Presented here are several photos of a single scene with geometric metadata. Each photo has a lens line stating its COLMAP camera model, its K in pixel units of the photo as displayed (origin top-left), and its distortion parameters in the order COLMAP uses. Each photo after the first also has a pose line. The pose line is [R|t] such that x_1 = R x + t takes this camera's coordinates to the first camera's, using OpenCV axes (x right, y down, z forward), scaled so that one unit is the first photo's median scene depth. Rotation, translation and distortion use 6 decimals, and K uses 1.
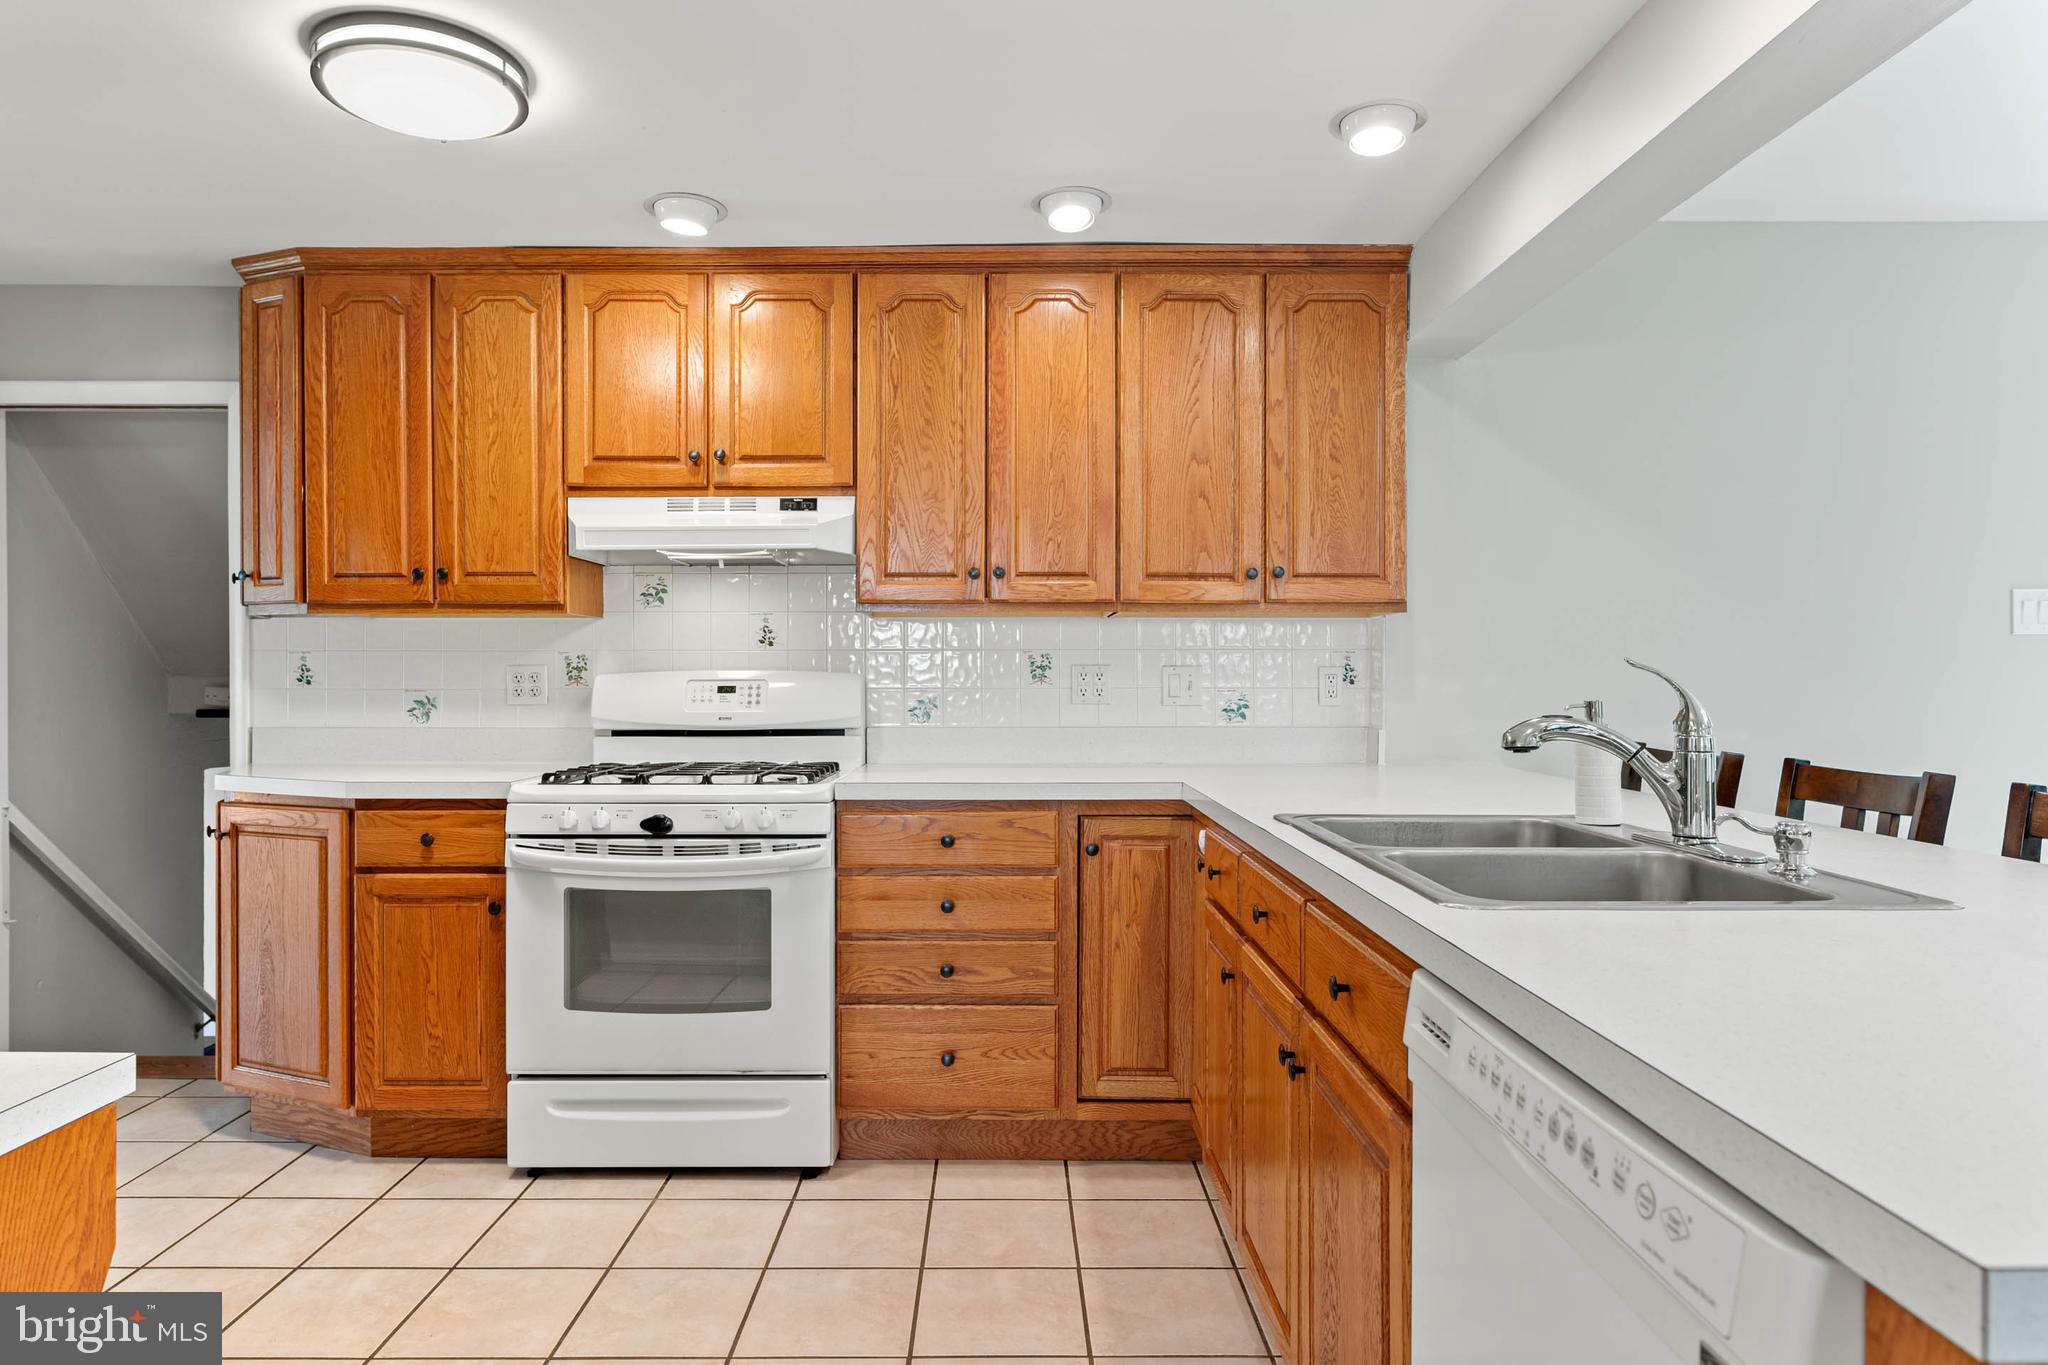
lens RADIAL K [[1304.3, 0, 997.0], [0, 1304.3, 676.0], [0, 0, 1]] dist [-0.006427, -0.000776]
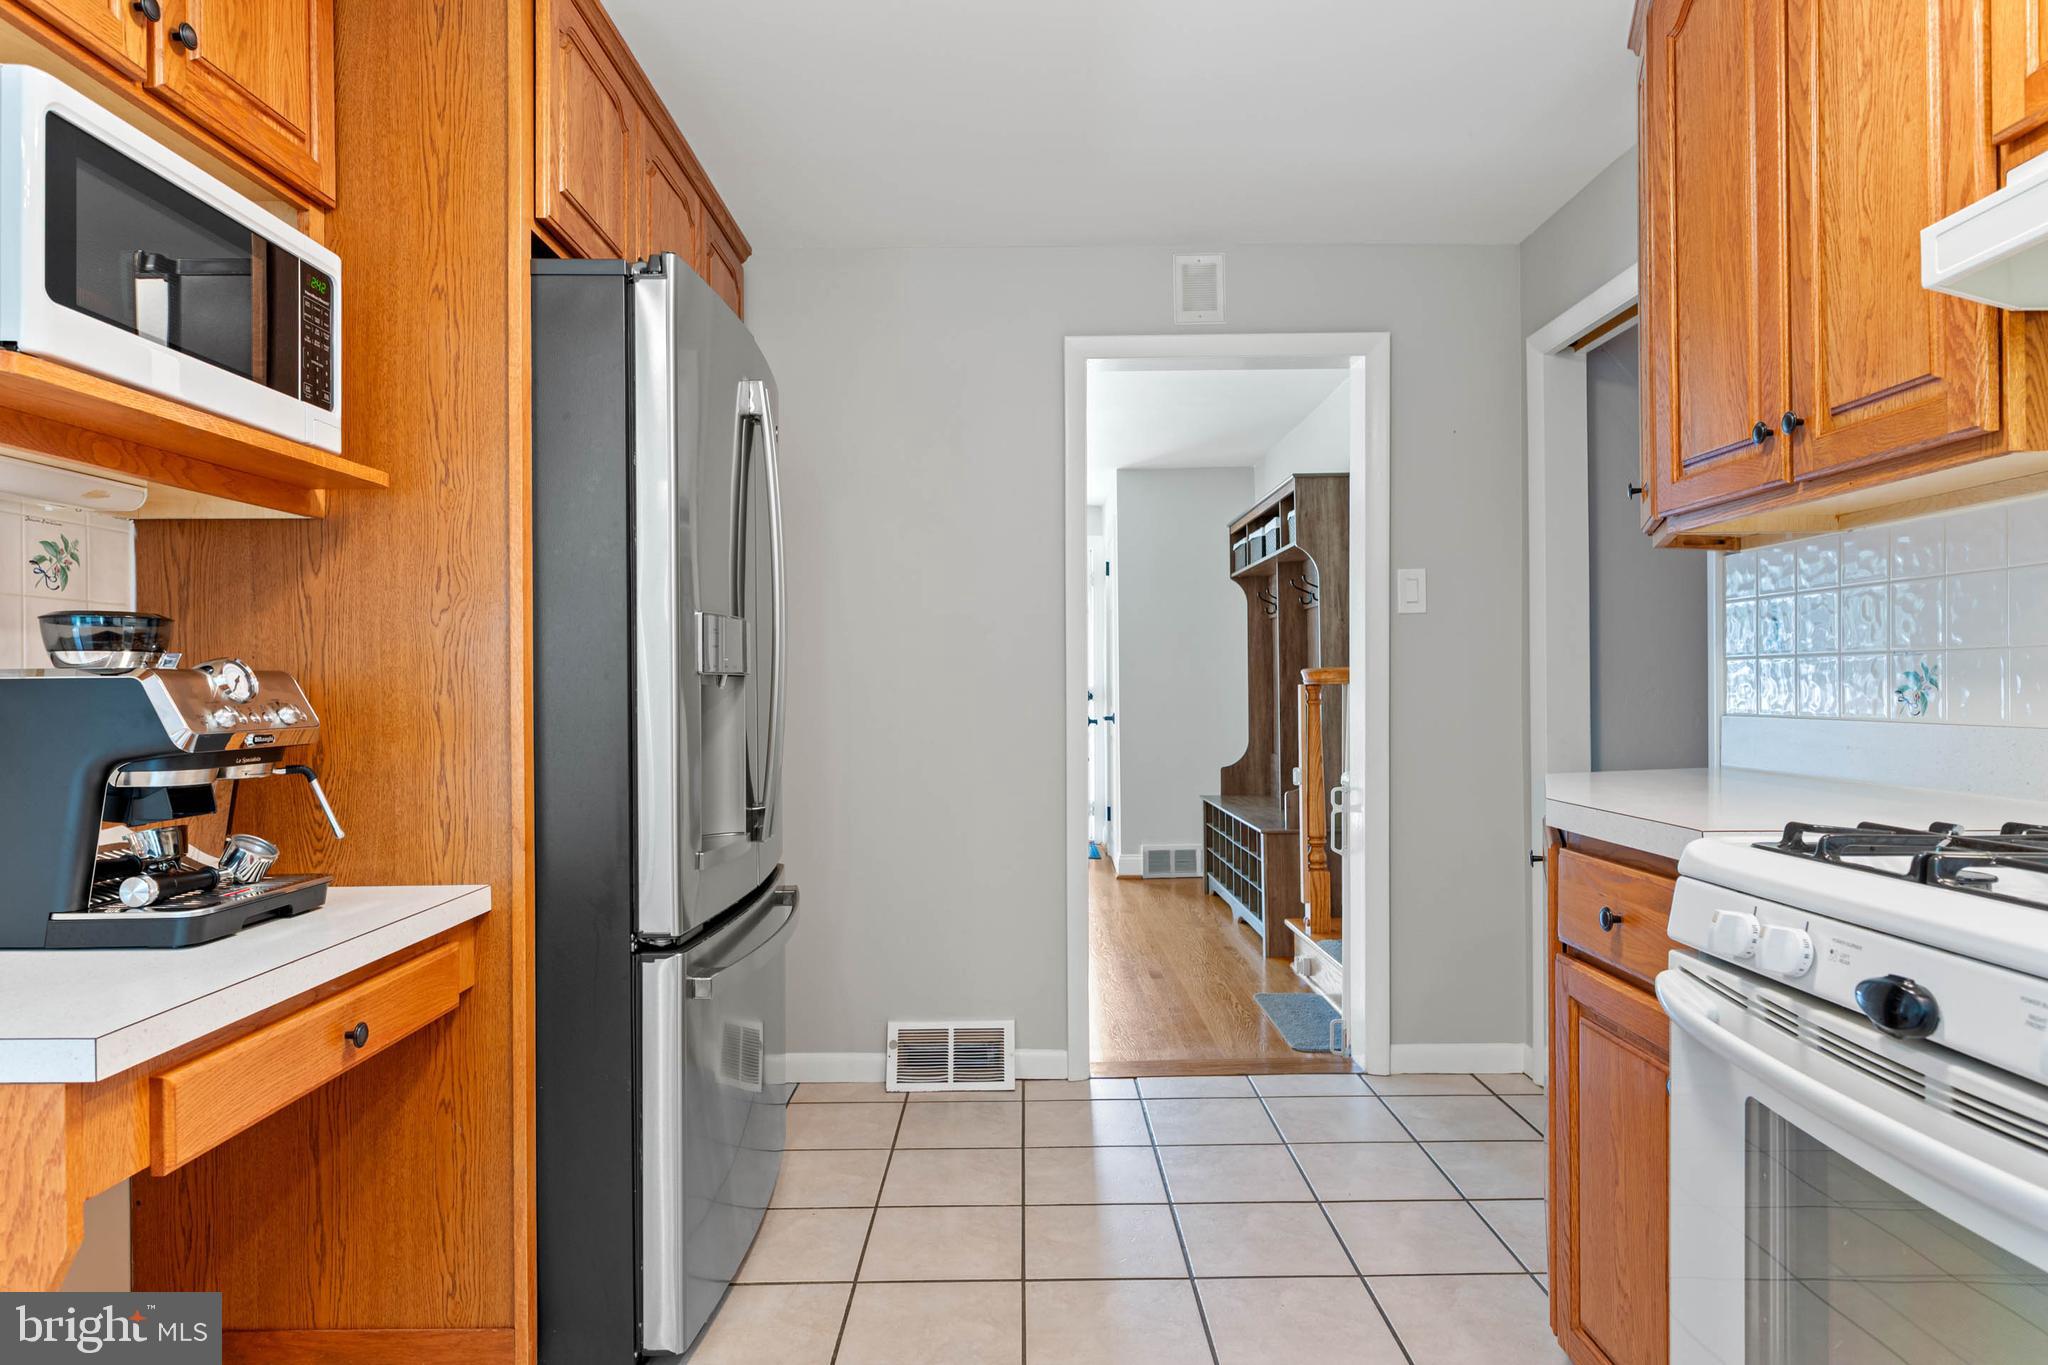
lens RADIAL K [[1173.8, 0, 1023.6], [0, 1173.8, 686.2], [0, 0, 1]] dist [-0.000556, 0.000786]
pose [[0.003711, -0.001587, -0.999992, 0.042742], [-0.000903, 0.999998, -0.001590, 0.027940], [0.999993, 0.000909, 0.003709, 0.689356]]
